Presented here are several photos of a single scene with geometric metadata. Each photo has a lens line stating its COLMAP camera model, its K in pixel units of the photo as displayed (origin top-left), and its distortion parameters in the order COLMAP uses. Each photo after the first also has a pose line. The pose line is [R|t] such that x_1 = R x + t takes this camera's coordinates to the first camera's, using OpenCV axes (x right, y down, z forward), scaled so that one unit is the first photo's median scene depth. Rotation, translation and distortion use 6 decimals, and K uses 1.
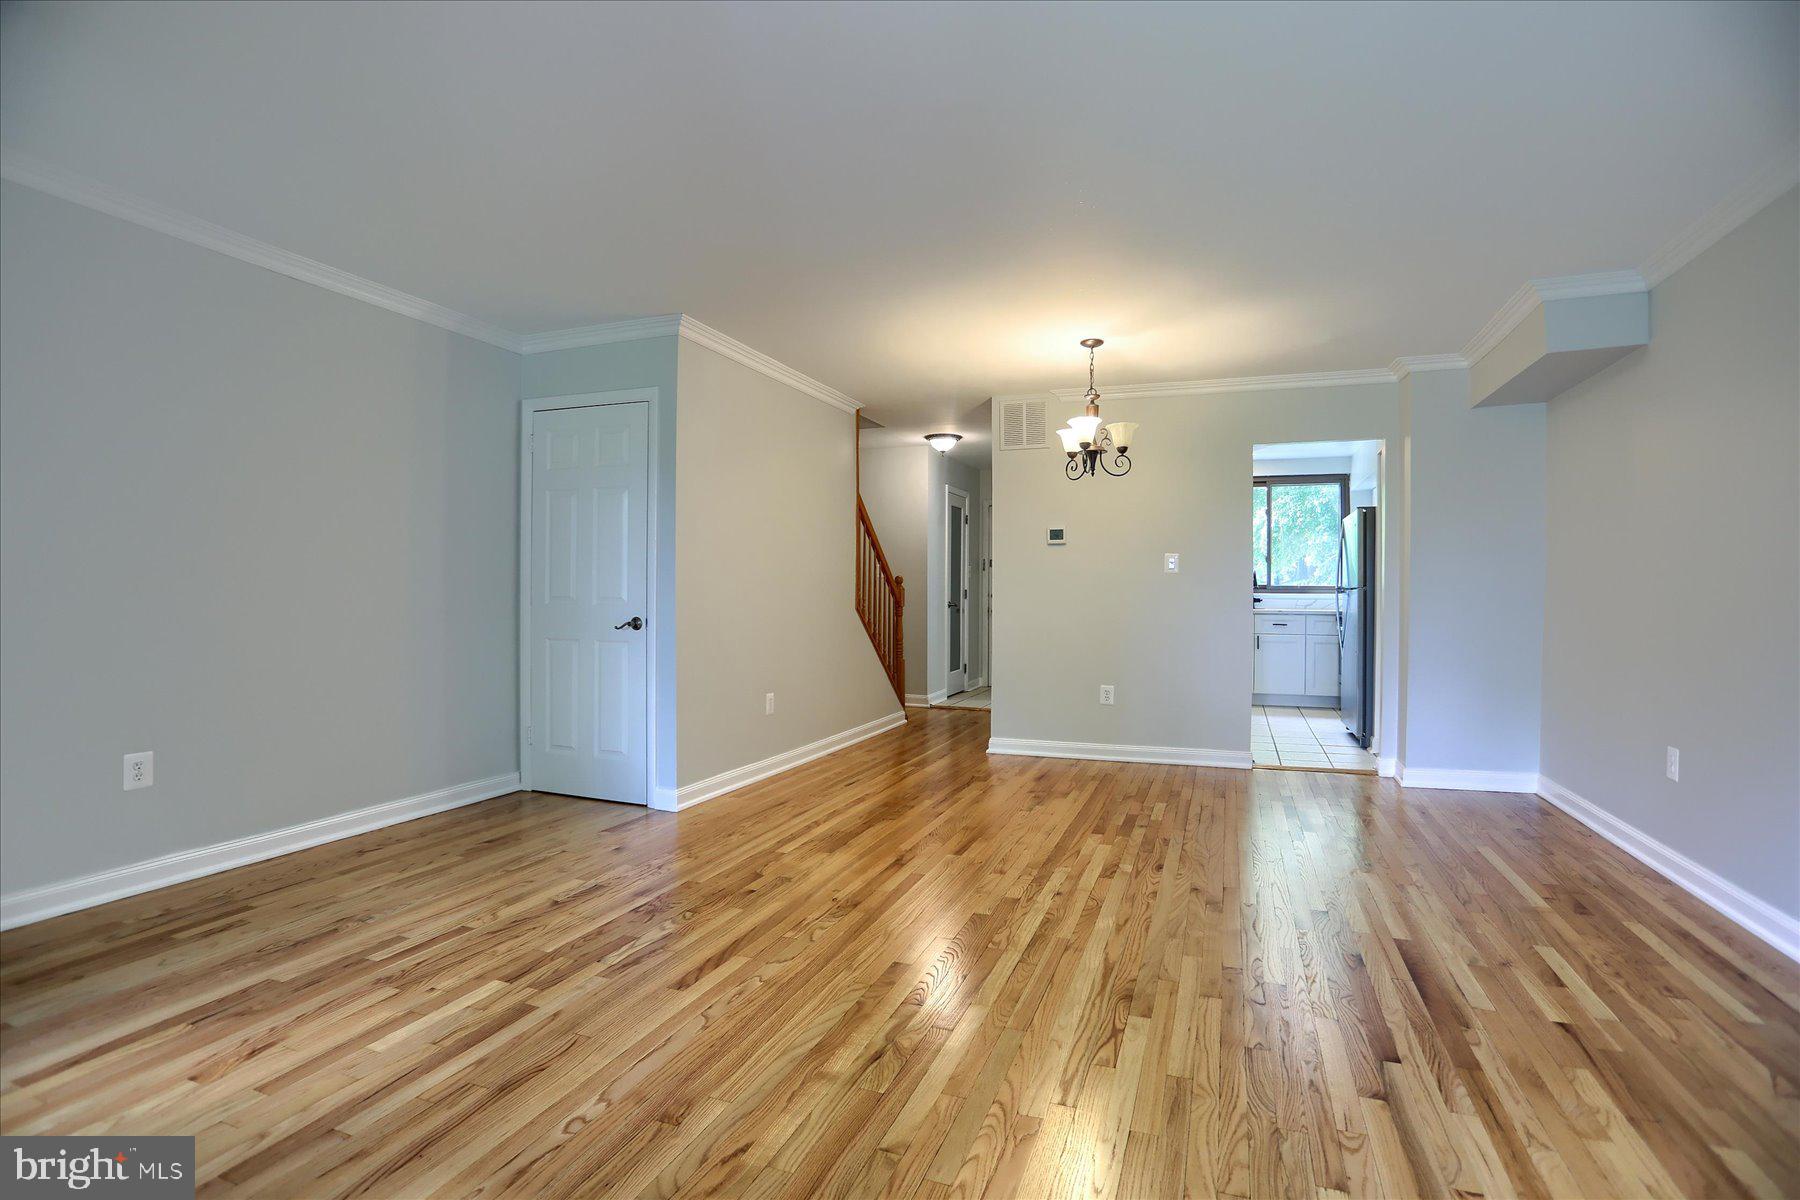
lens RADIAL K [[873.6, 0, 907.5], [0, 873.6, 596.4], [0, 0, 1]] dist [-0.073250, 0.026832]
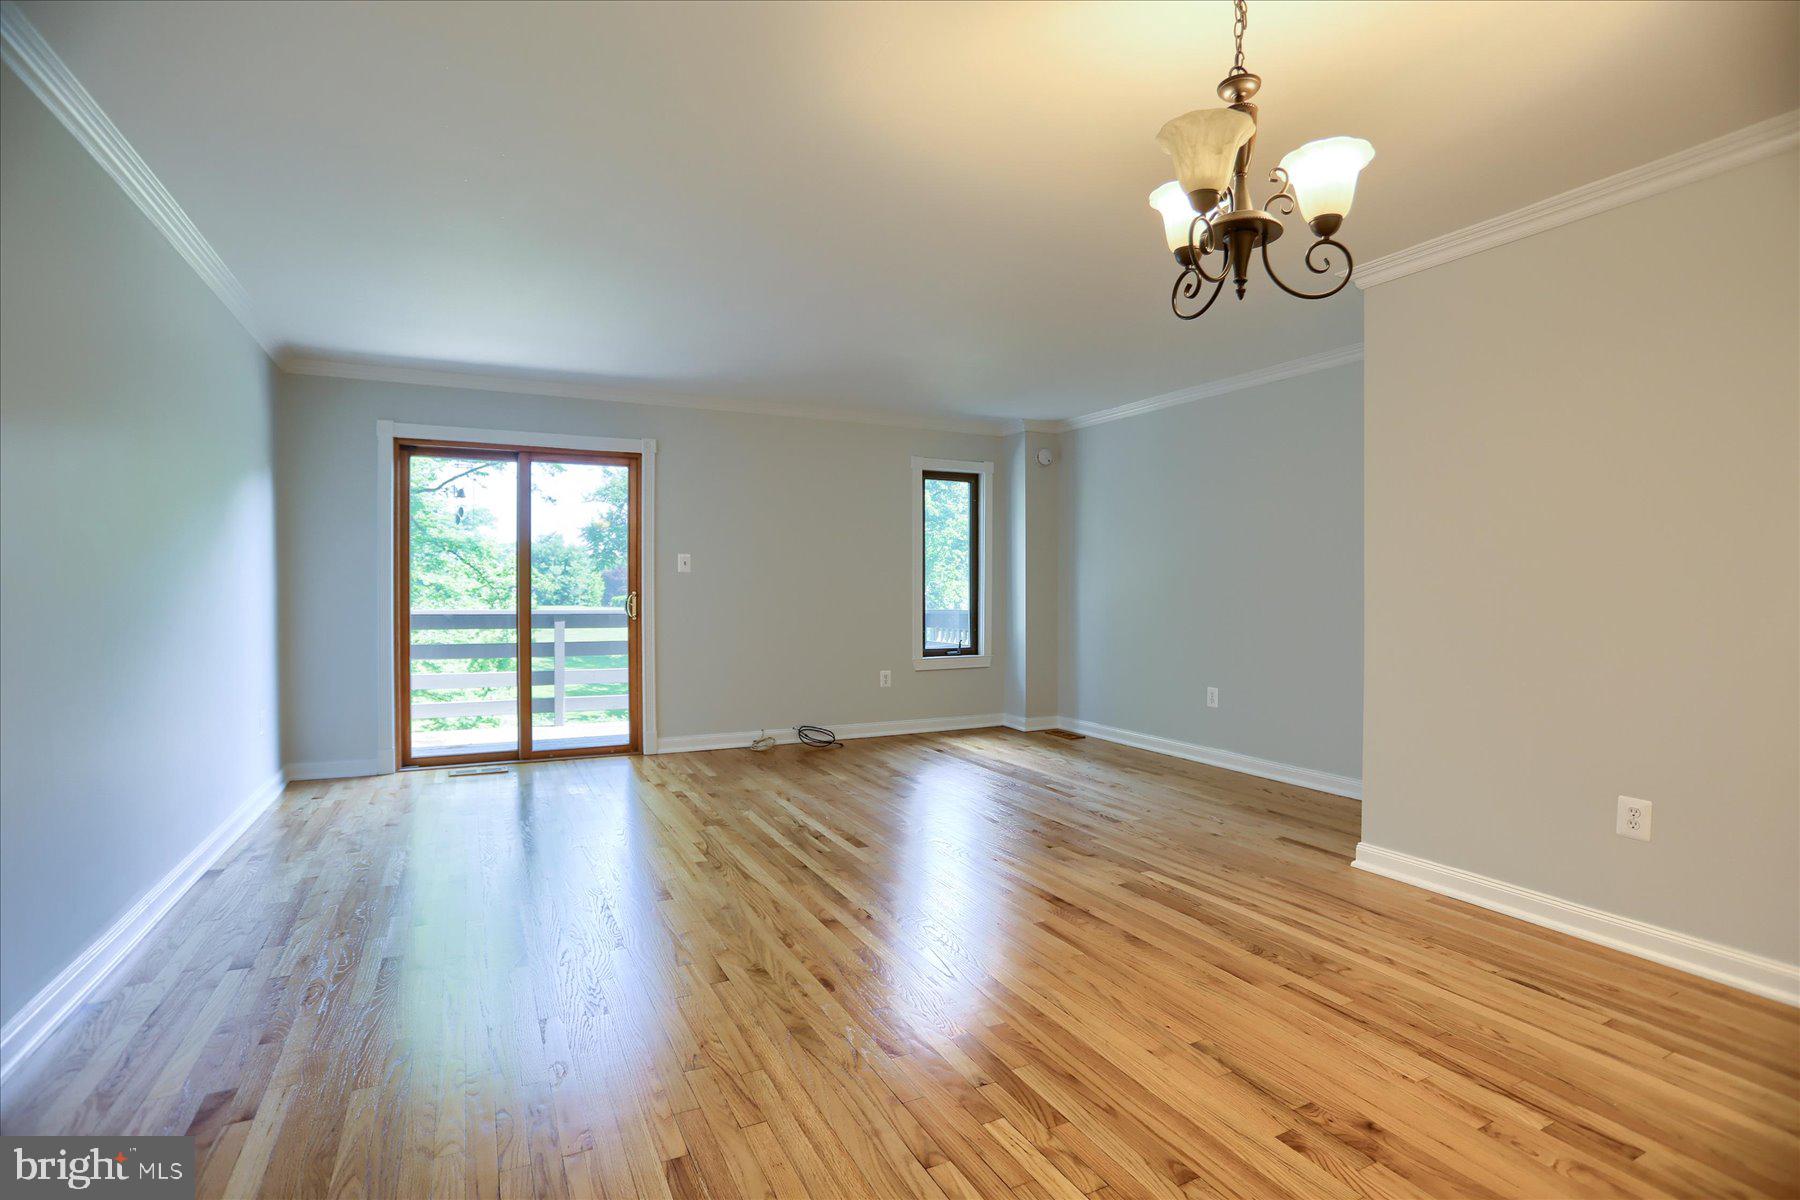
lens RADIAL K [[873.6, 0, 907.5], [0, 873.6, 596.4], [0, 0, 1]] dist [-0.073250, 0.026832]
pose [[-0.674611, 0.000742, -0.738173, 0.815800], [-0.010302, 0.999893, 0.010420, -0.019152], [0.738101, 0.014635, -0.674531, 1.601681]]
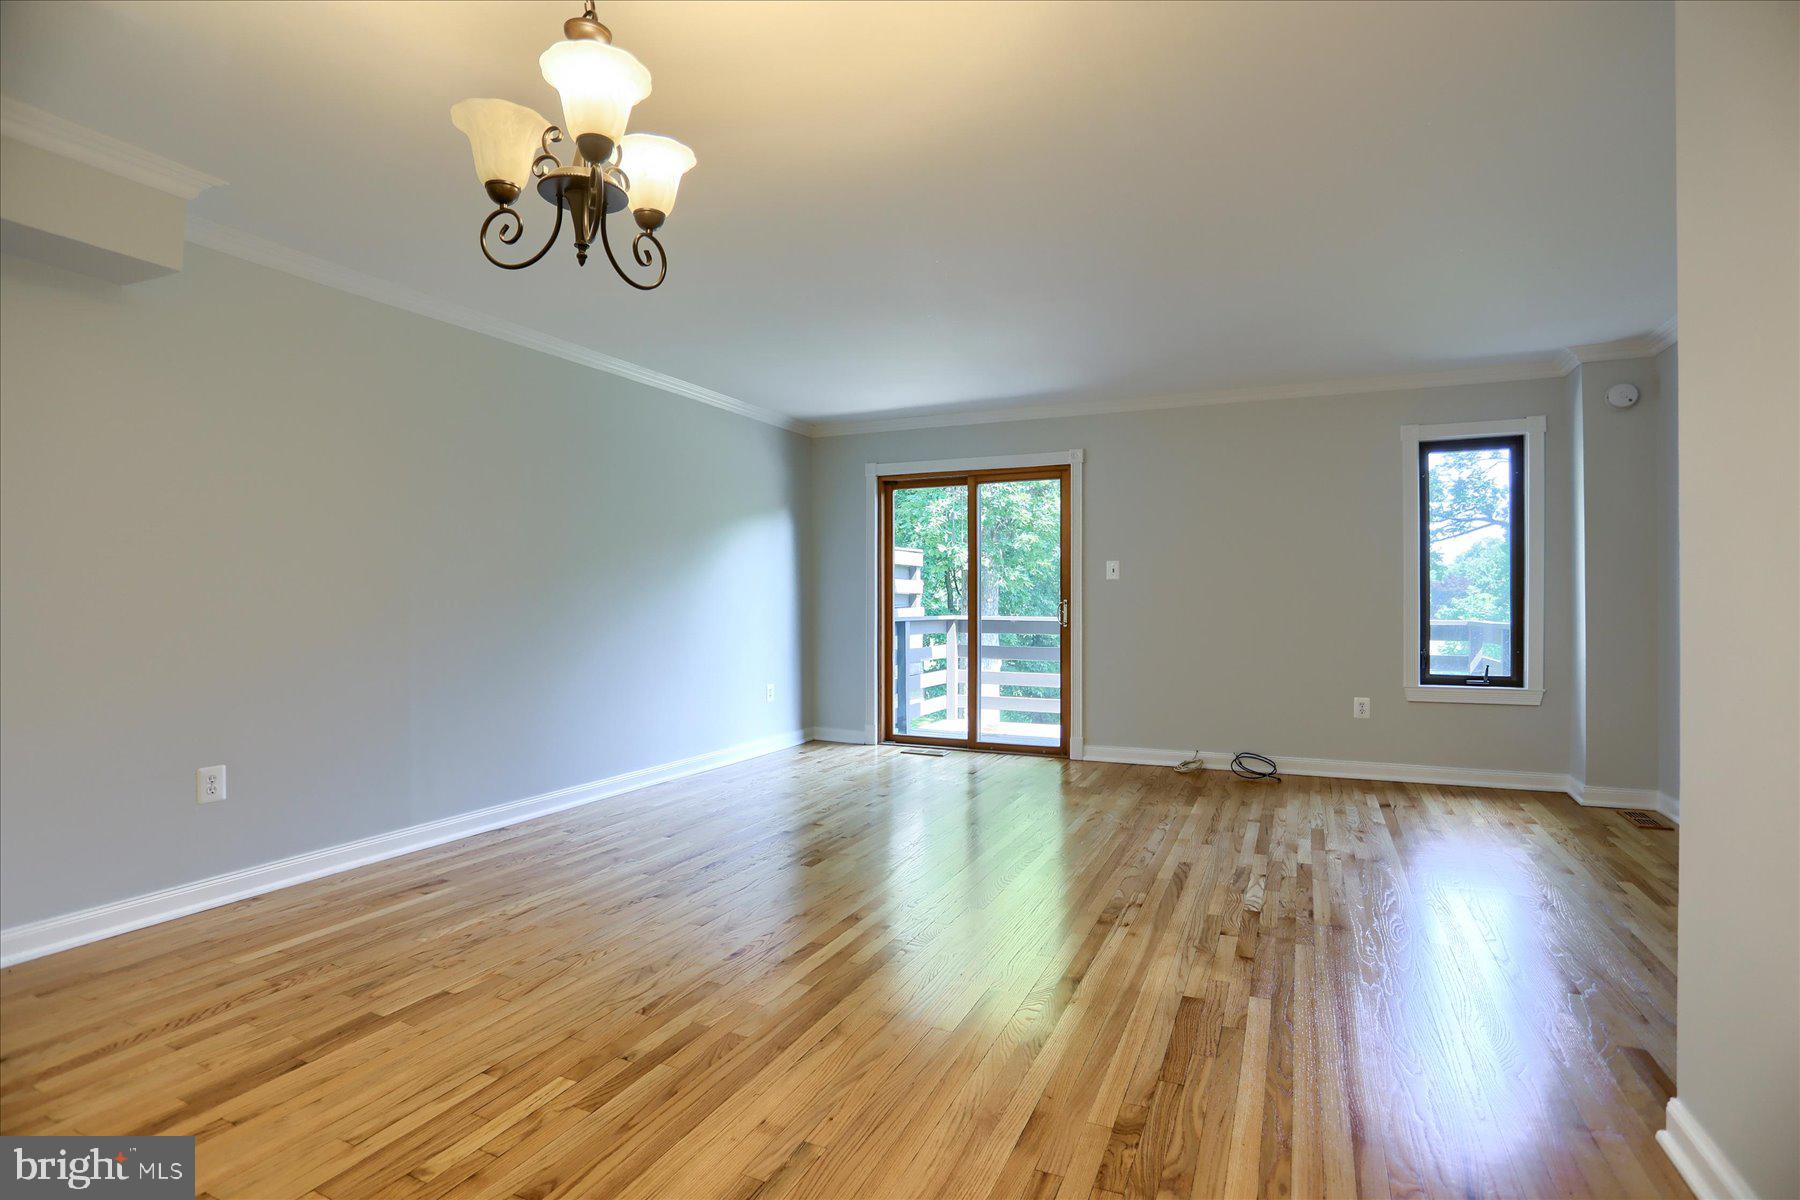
lens RADIAL K [[873.6, 0, 907.5], [0, 873.6, 596.4], [0, 0, 1]] dist [-0.073250, 0.026832]
pose [[-0.997477, -0.005407, 0.070787, 0.085571], [-0.005332, 0.999985, 0.001250, -0.011229], [-0.070793, 0.000869, -0.997491, 1.846687]]
